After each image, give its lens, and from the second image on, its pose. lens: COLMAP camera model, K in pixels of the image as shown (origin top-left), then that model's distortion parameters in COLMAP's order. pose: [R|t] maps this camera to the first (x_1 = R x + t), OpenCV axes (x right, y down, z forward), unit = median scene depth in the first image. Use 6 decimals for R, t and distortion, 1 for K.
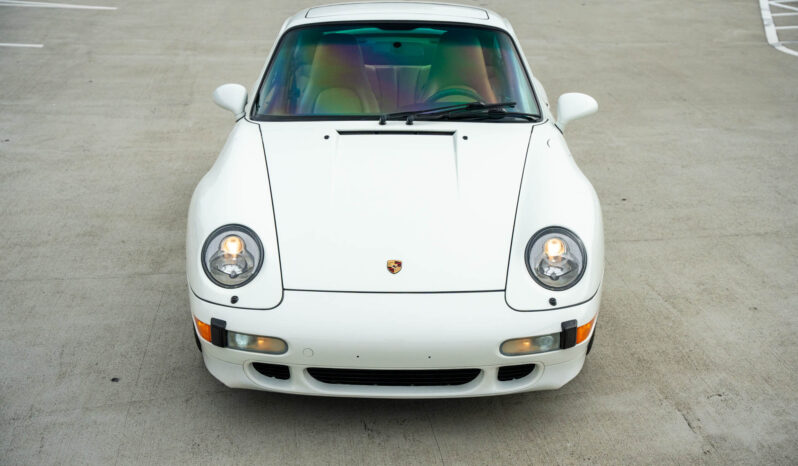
lens RADIAL K [[1261.7, 0, 416.3], [0, 1261.7, 233.2], [0, 0, 1]] dist [0.128221, -0.013263]
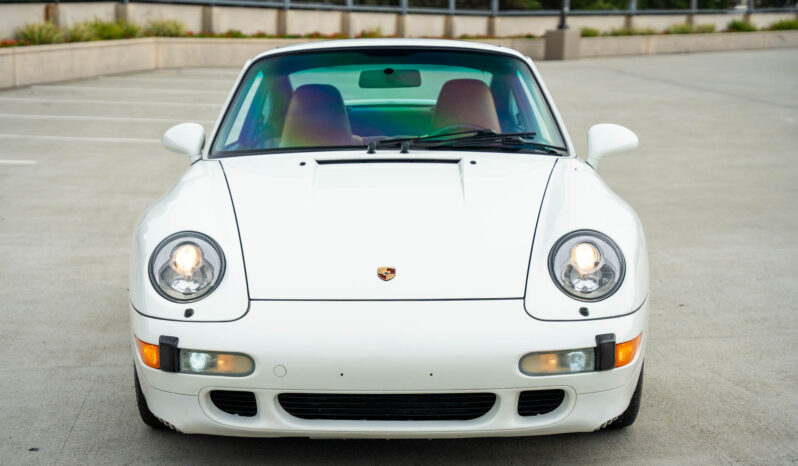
lens RADIAL K [[1677.6, 0, 385.8], [0, 1677.6, 233.9], [0, 0, 1]] dist [0.278154, 0.162578]
pose [[0.999746, -0.012677, -0.018618, 0.002493], [0.008949, 0.982100, -0.188147, 0.198855], [0.020670, 0.187933, 0.981964, -0.060950]]
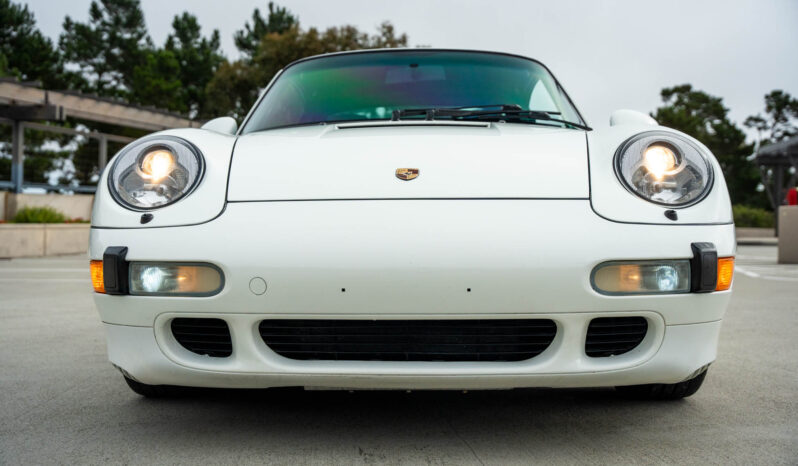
lens RADIAL K [[937.5, 0, 399.0], [0, 937.5, 233.0], [0, 0, 1]] dist [0.002407, 0.004913]
pose [[0.999256, -0.015011, -0.035515, -0.005341], [0.002806, 0.946971, -0.321308, 0.197823], [0.038455, 0.320969, 0.946309, 0.555647]]
